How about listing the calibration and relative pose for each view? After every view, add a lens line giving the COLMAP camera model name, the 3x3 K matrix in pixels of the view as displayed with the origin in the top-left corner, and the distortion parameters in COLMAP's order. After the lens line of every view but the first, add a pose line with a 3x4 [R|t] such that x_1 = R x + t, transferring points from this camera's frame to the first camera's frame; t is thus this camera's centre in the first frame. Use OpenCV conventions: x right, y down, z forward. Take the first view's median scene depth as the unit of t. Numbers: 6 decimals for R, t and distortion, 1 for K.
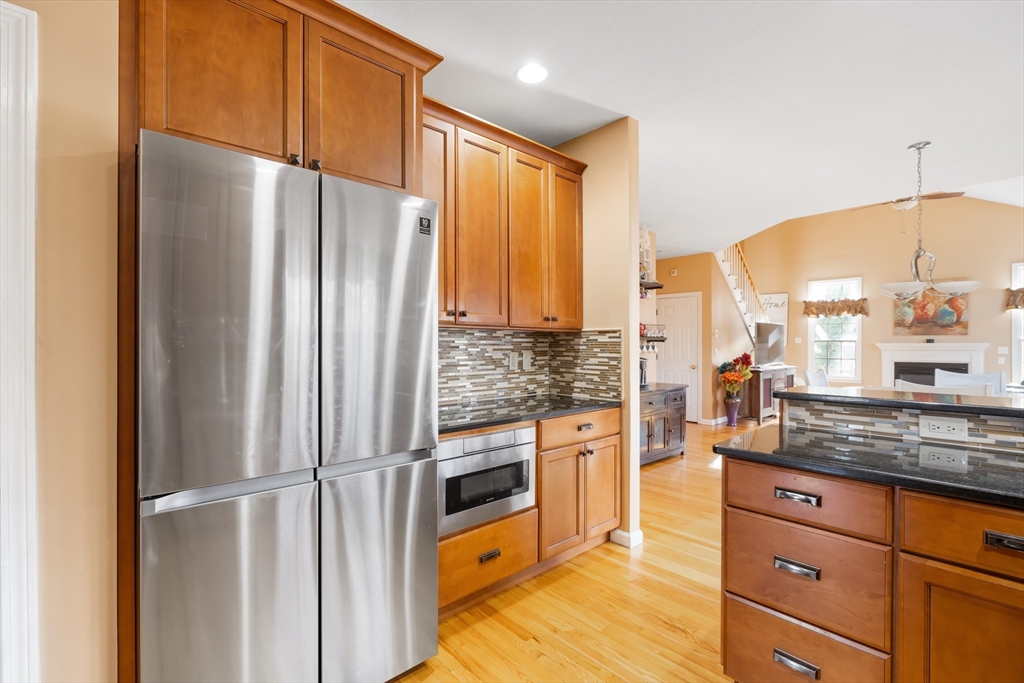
lens RADIAL K [[452.2, 0, 508.8], [0, 452.2, 344.4], [0, 0, 1]] dist [-0.002385, 0.000816]
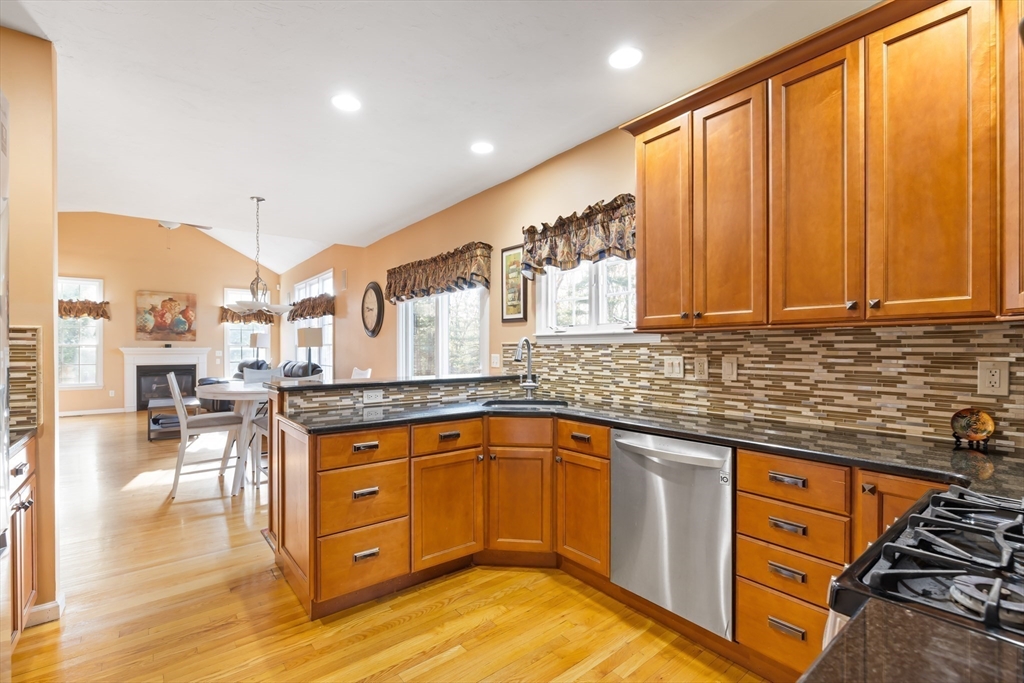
lens RADIAL K [[452.2, 0, 508.8], [0, 452.2, 349.1], [0, 0, 1]] dist [-0.002385, 0.000816]
pose [[0.075953, -0.000930, 0.997111, -0.136139], [0.000655, 0.999999, 0.000883, 0.000093], [-0.997111, 0.000587, 0.075954, 0.062274]]
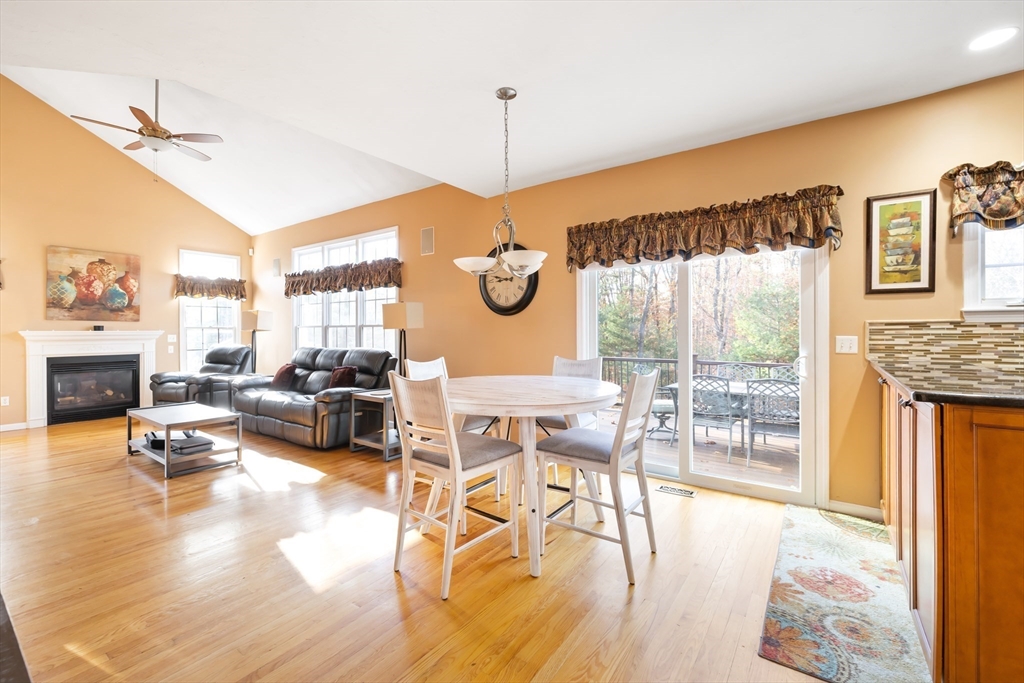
lens RADIAL K [[438.9, 0, 506.2], [0, 438.9, 332.0], [0, 0, 1]] dist [0.002481, -0.000562]
pose [[-0.188507, -0.001241, 0.982071, 0.049473], [0.004461, 0.999988, 0.002119, 0.000726], [-0.982062, 0.004780, -0.188499, 0.459112]]
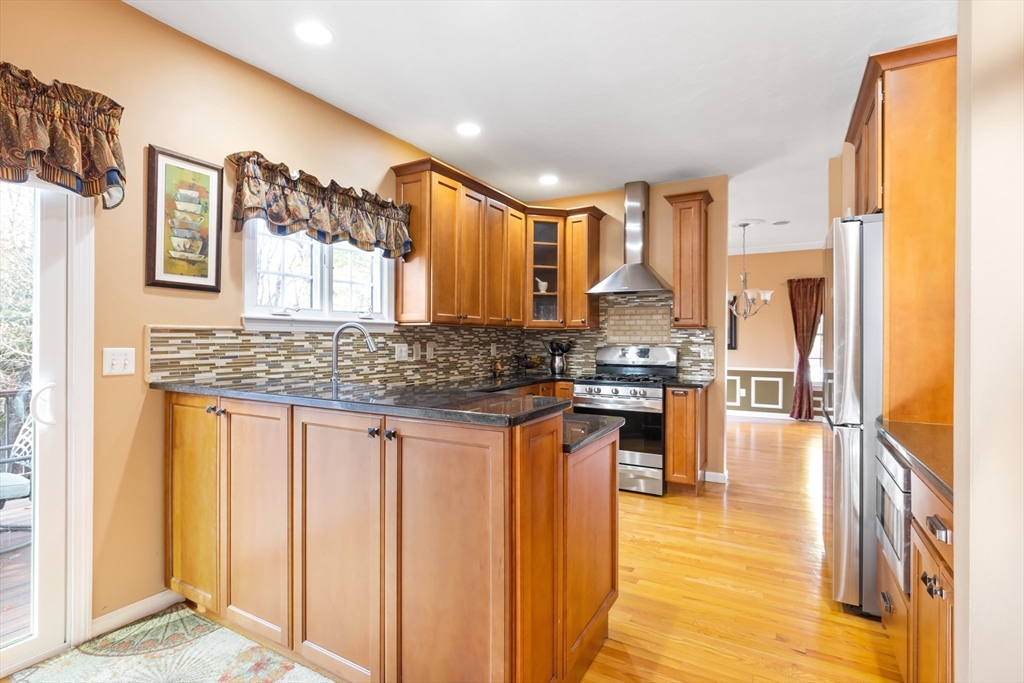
lens RADIAL K [[493.2, 0, 504.5], [0, 493.2, 338.5], [0, 0, 1]] dist [-0.004031, 0.000494]
pose [[-0.958387, -0.003709, -0.285449, 0.232599], [-0.003962, 0.999992, 0.000306, 0.000249], [0.285445, 0.001424, -0.958394, 0.421256]]
